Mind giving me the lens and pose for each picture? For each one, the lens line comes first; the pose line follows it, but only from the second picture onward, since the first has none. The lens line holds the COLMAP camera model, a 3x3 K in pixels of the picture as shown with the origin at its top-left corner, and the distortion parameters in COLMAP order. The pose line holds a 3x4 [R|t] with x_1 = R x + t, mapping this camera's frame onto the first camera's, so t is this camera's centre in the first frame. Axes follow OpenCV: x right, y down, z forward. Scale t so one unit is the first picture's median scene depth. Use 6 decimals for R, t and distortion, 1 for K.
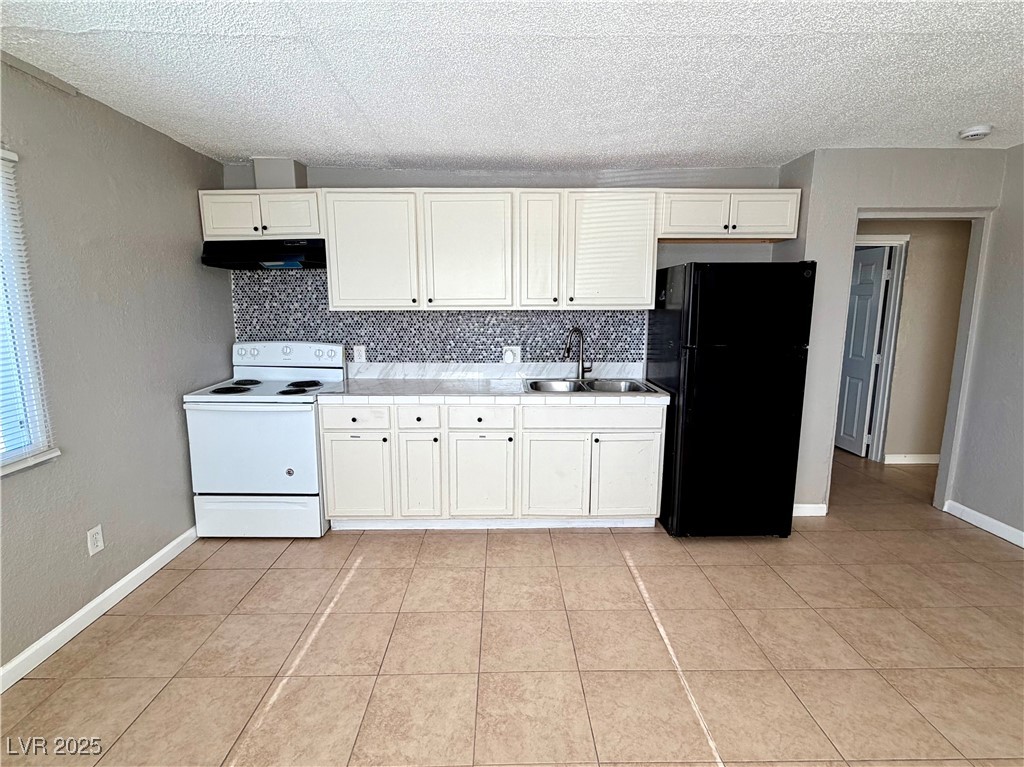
lens RADIAL K [[487.6, 0, 511.1], [0, 487.6, 380.8], [0, 0, 1]] dist [0.002950, -0.000289]
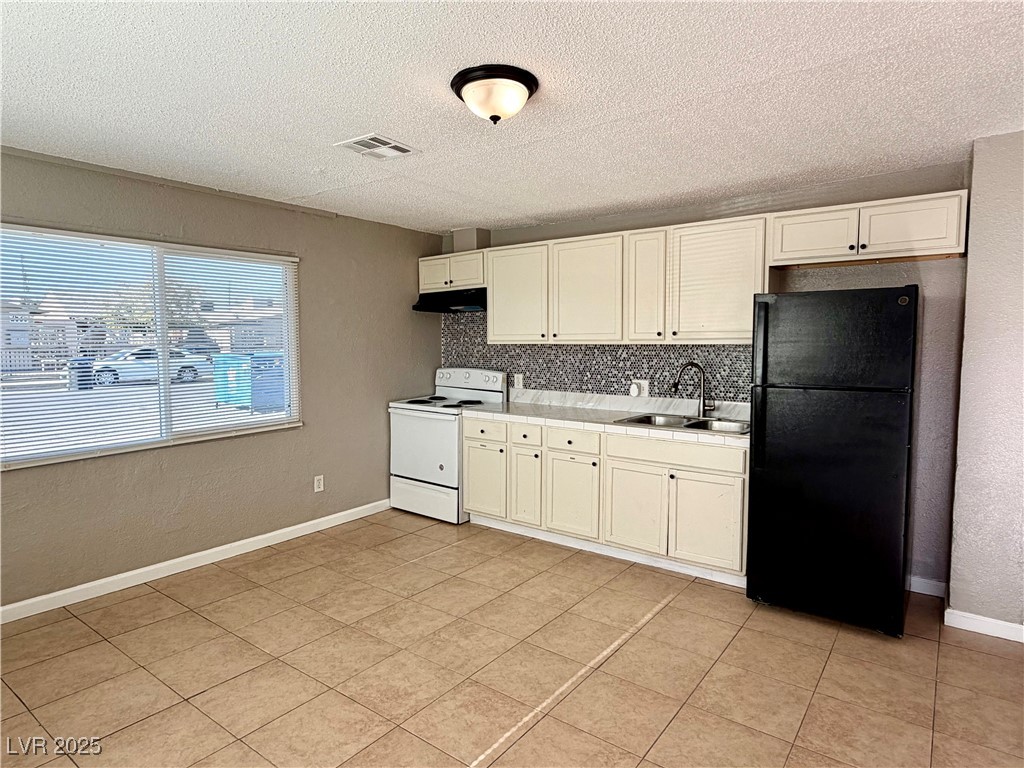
lens RADIAL K [[592.5, 0, 508.6], [0, 592.5, 380.8], [0, 0, 1]] dist [0.002362, 0.001558]
pose [[0.789302, 0.042354, -0.612543, 0.618383], [-0.095682, 0.993915, -0.054568, 0.027201], [0.606505, 0.101680, 0.788551, -0.148274]]
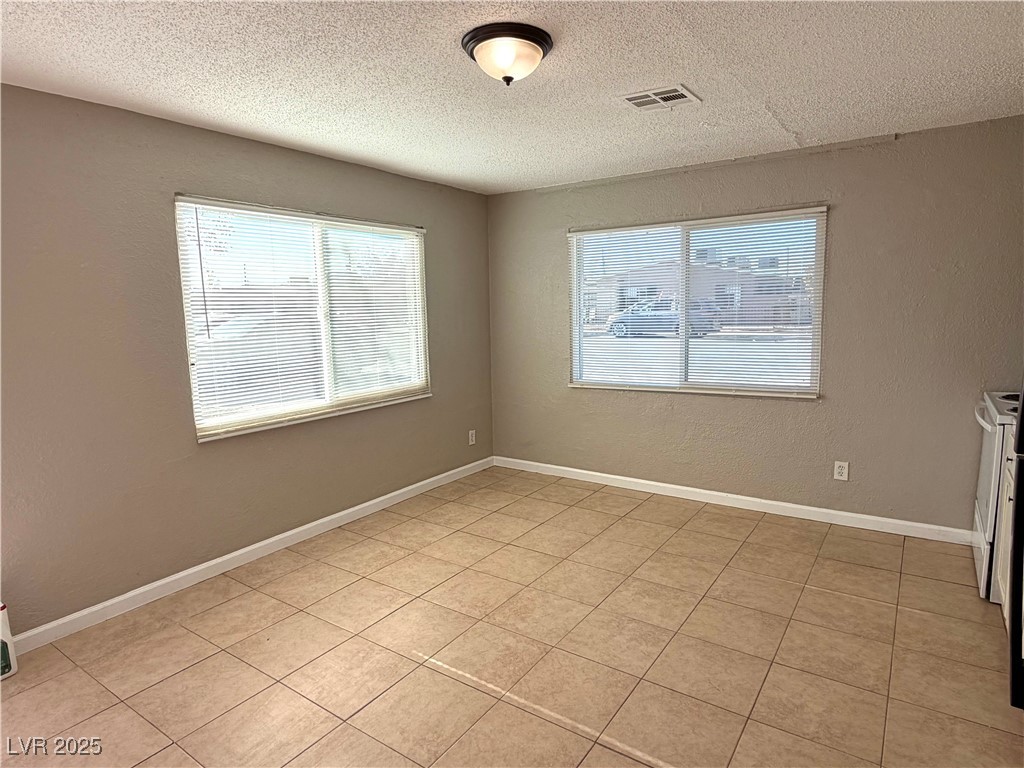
lens RADIAL K [[592.5, 0, 516.7], [0, 592.5, 382.9], [0, 0, 1]] dist [0.002362, 0.001558]
pose [[-0.575390, 0.119647, -0.809080, 0.743624], [-0.105780, 0.970047, 0.218678, -0.135595], [0.811010, 0.211409, -0.545499, 0.835241]]
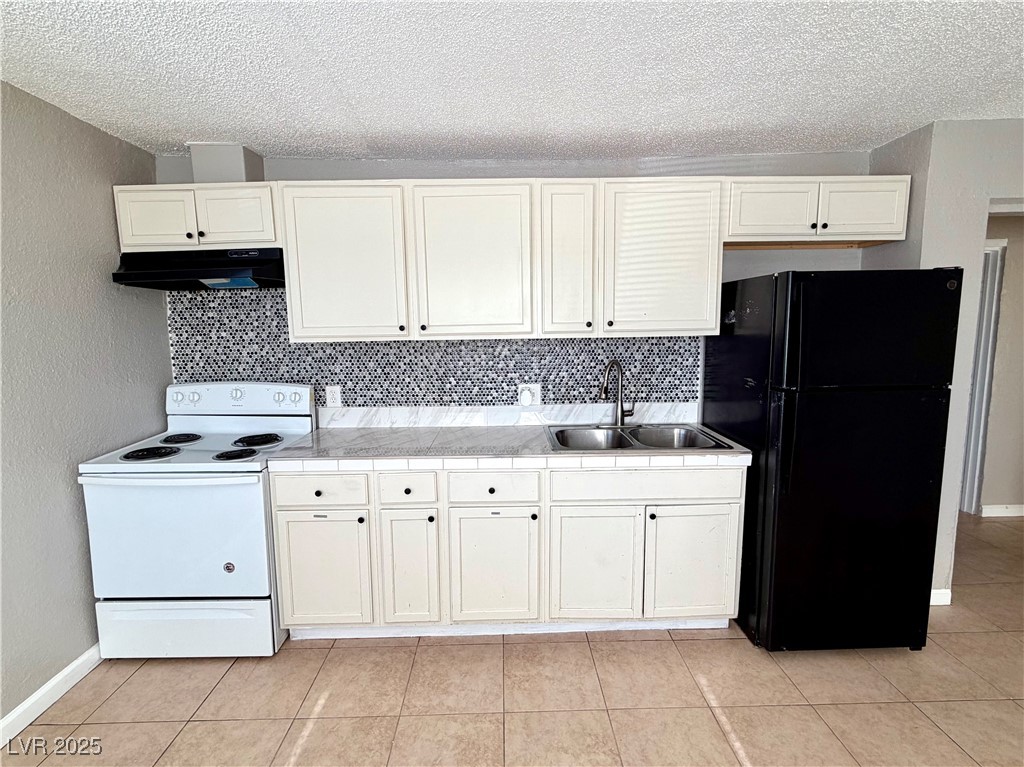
lens RADIAL K [[487.6, 0, 512.9], [0, 487.6, 380.5], [0, 0, 1]] dist [0.002950, -0.000289]
pose [[0.999907, -0.013053, 0.003856, -0.032183], [0.013196, 0.999130, -0.039570, -0.052765], [-0.003336, 0.039618, 0.999209, 0.258118]]
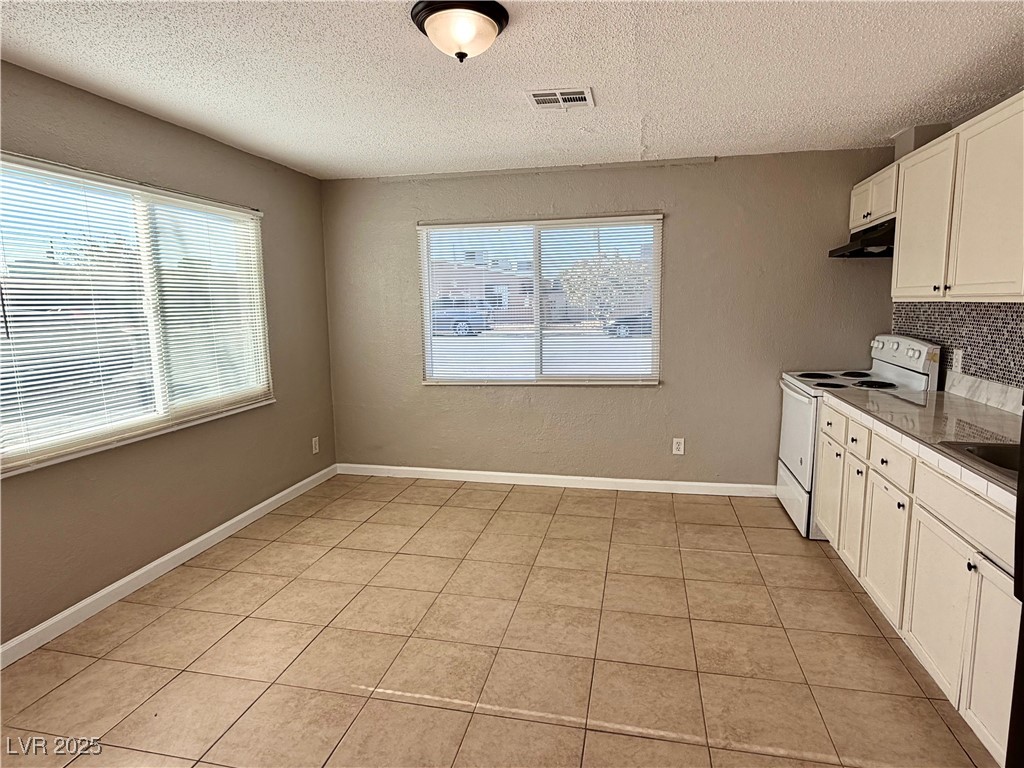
lens RADIAL K [[592.5, 0, 513.4], [0, 592.5, 383.5], [0, 0, 1]] dist [0.002362, 0.001558]
pose [[-0.224497, 0.139393, -0.964454, 0.812861], [-0.138175, 0.975163, 0.173104, -0.096336], [0.964629, 0.172125, -0.199660, 0.622511]]
